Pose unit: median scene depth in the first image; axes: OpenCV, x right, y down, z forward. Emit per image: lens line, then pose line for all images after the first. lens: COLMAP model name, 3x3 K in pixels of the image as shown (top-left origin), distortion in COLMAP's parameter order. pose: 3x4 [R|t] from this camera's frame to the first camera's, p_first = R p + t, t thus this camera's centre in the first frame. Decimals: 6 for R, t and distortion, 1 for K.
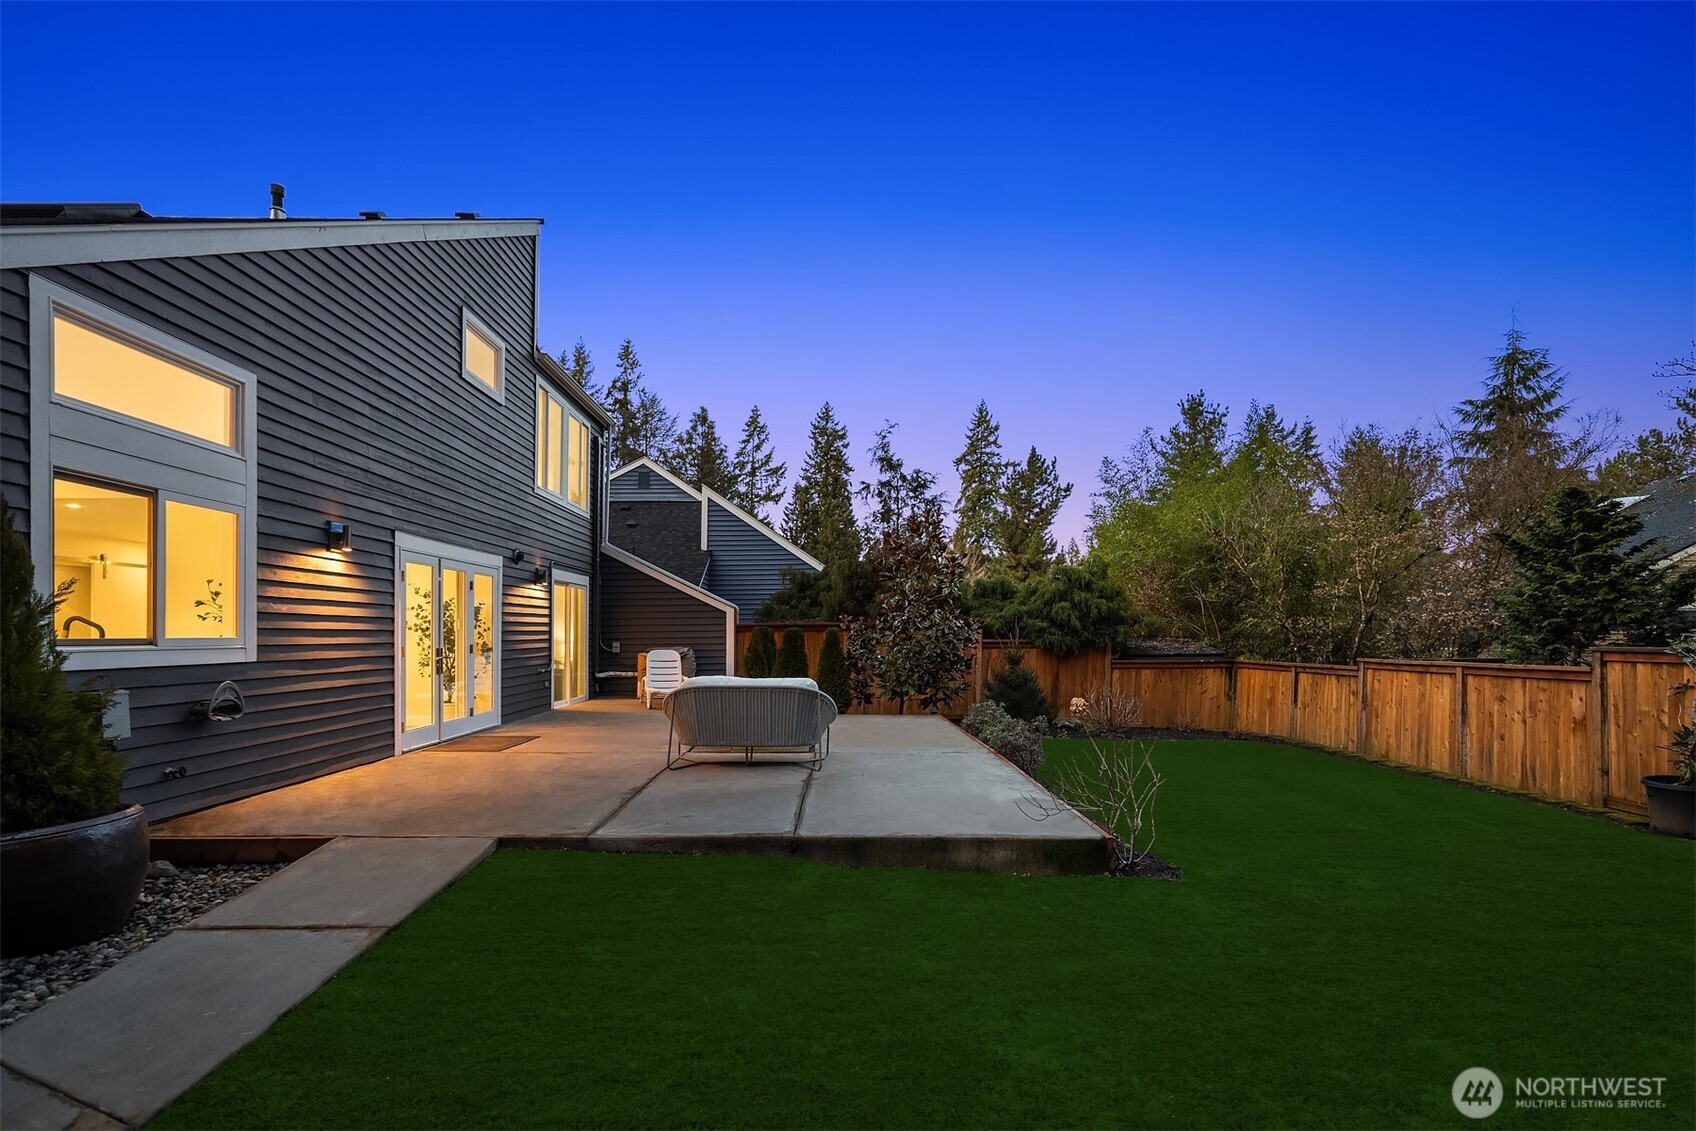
lens RADIAL K [[815.7, 0, 844.9], [0, 815.7, 642.6], [0, 0, 1]] dist [-0.000249, -0.000537]
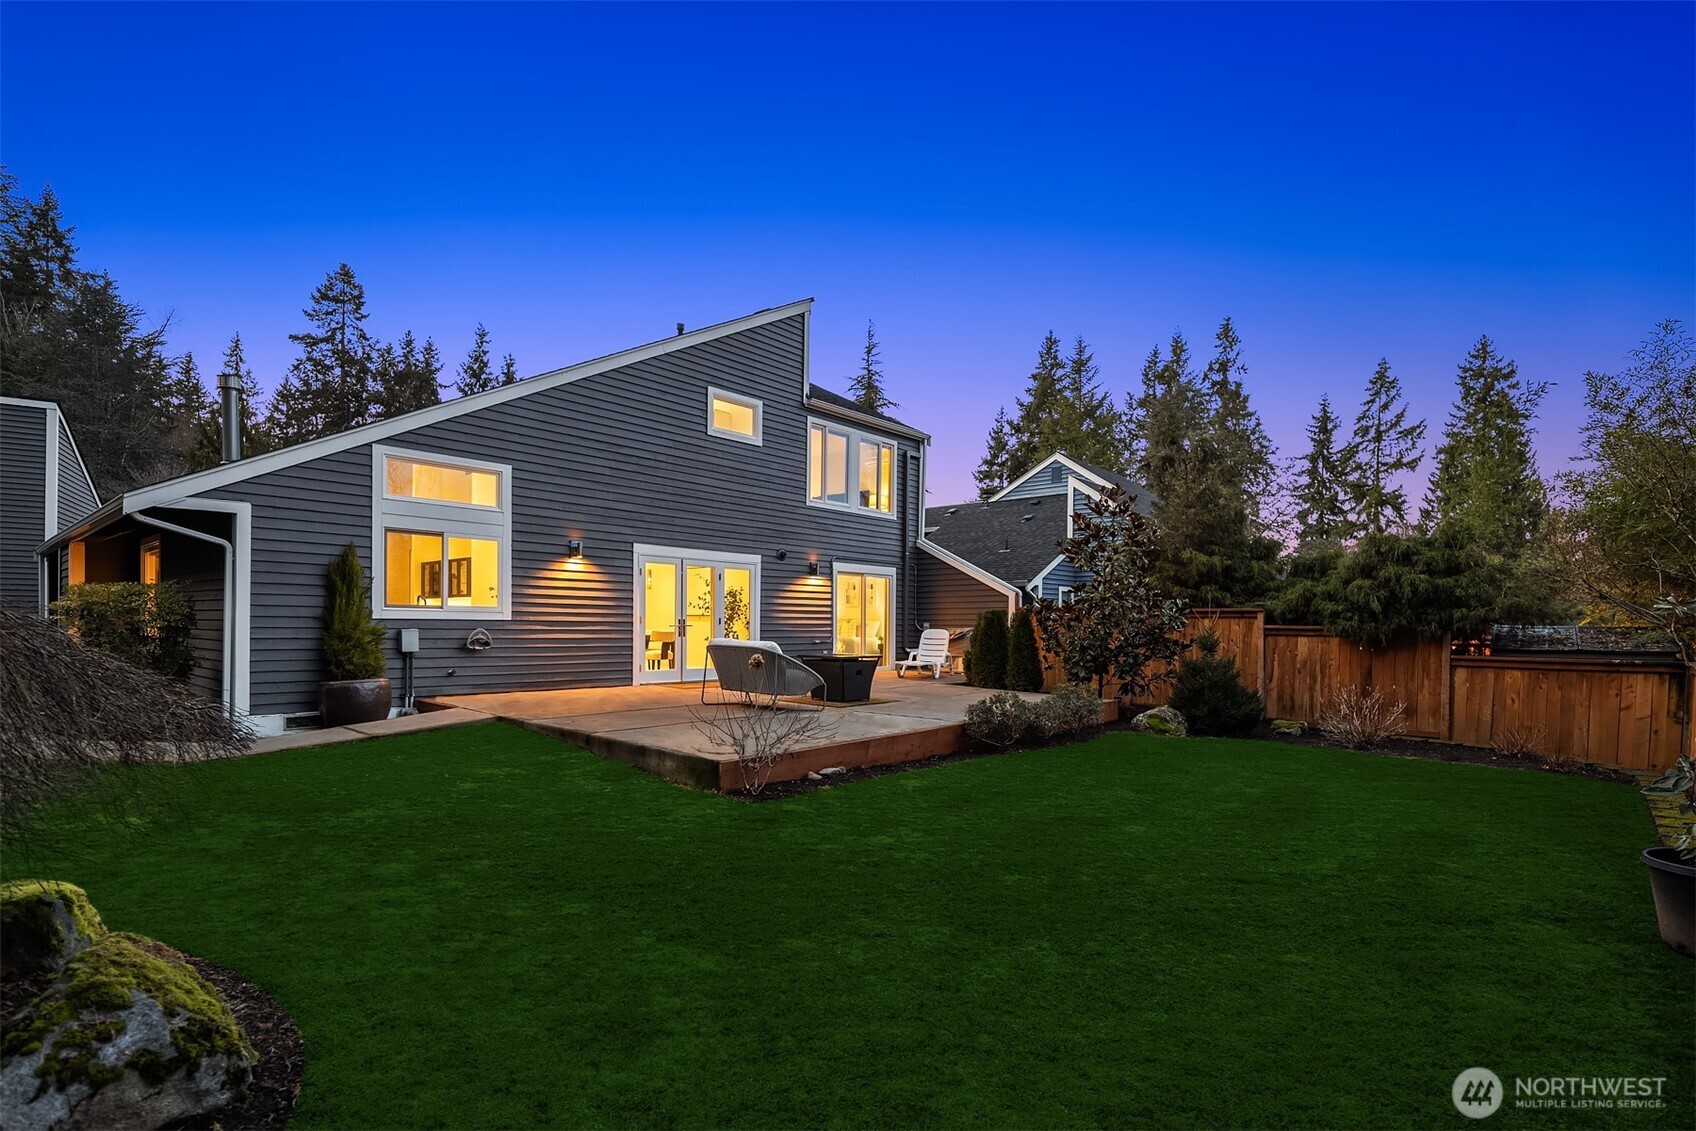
lens RADIAL K [[809.9, 0, 845.6], [0, 809.9, 618.8], [0, 0, 1]] dist [0.007798, 0.000005]
pose [[0.730132, 0.010340, -0.683228, 0.473635], [-0.023455, 0.999676, -0.009935, 0.009189], [0.682903, 0.023279, 0.730138, 0.077133]]
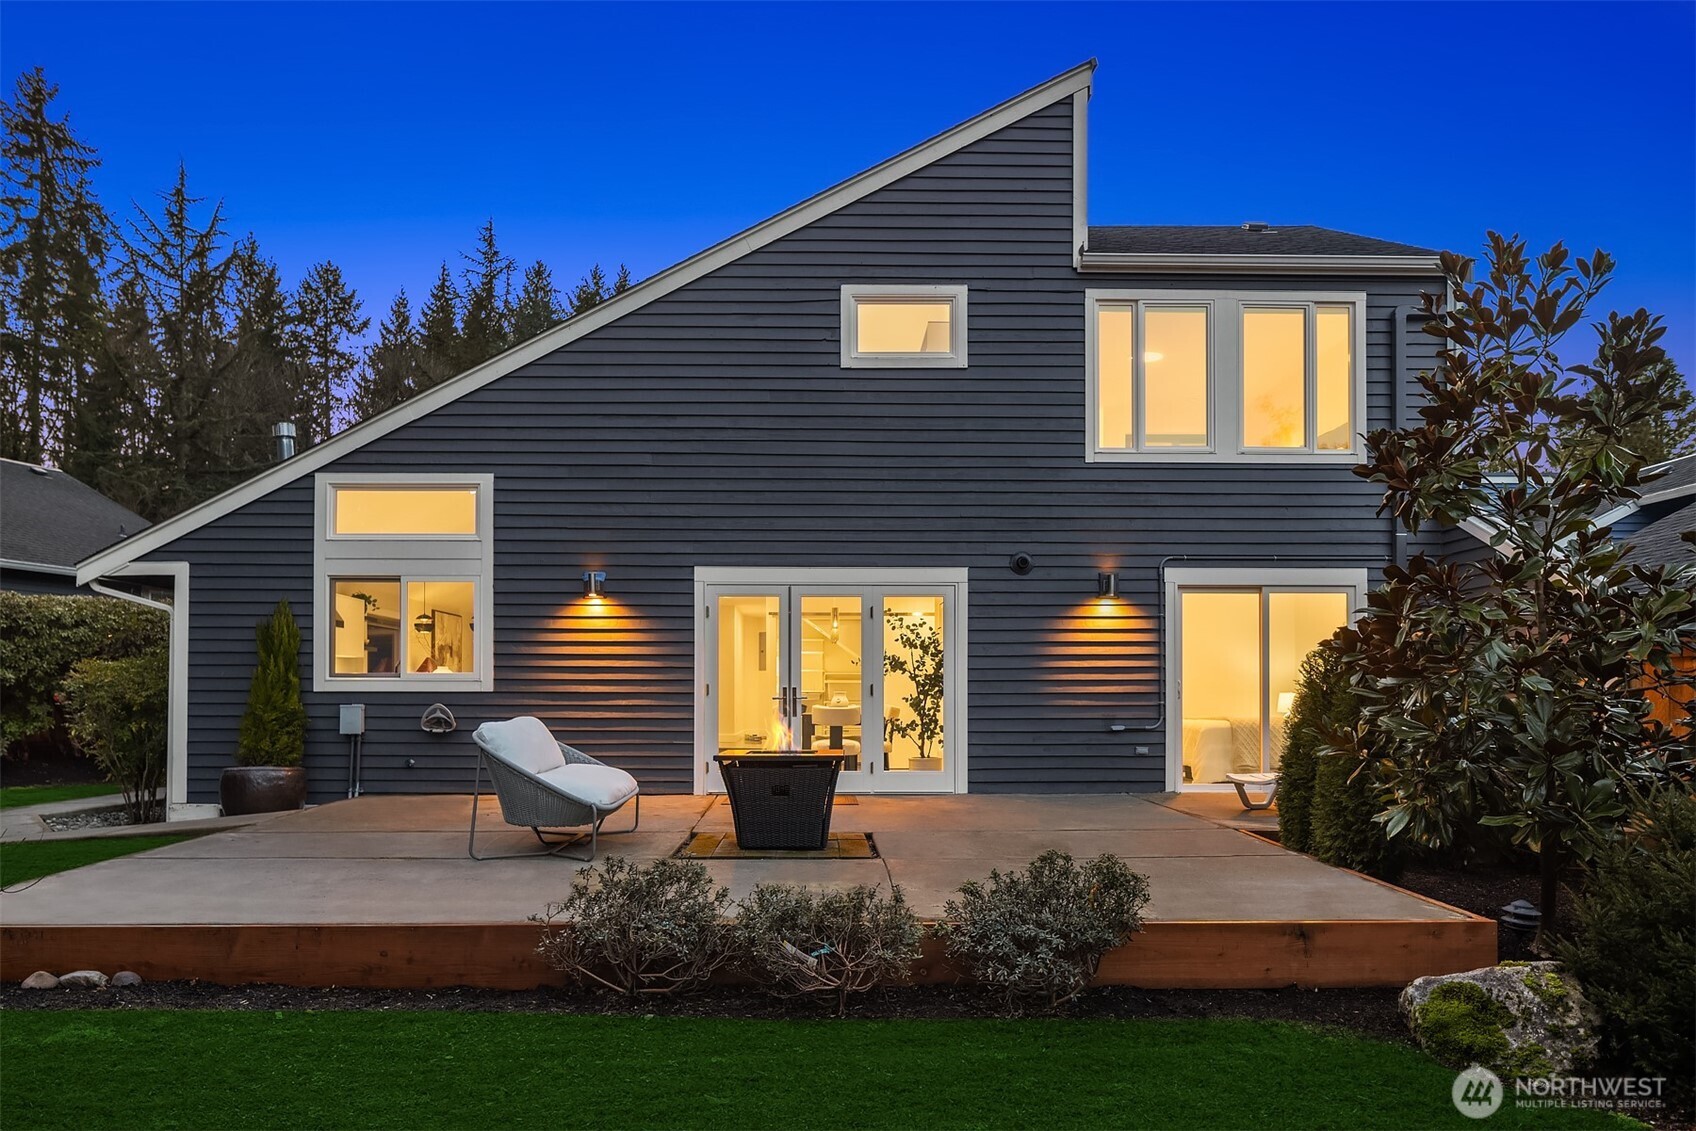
lens RADIAL K [[1155.4, 0, 843.3], [0, 1155.4, 672.3], [0, 0, 1]] dist [-0.000049, -0.000924]
pose [[-0.015547, -0.013813, -0.999784, 0.486985], [-0.012169, 0.999833, -0.013624, 0.004685], [0.999805, 0.011954, -0.015713, 0.689601]]
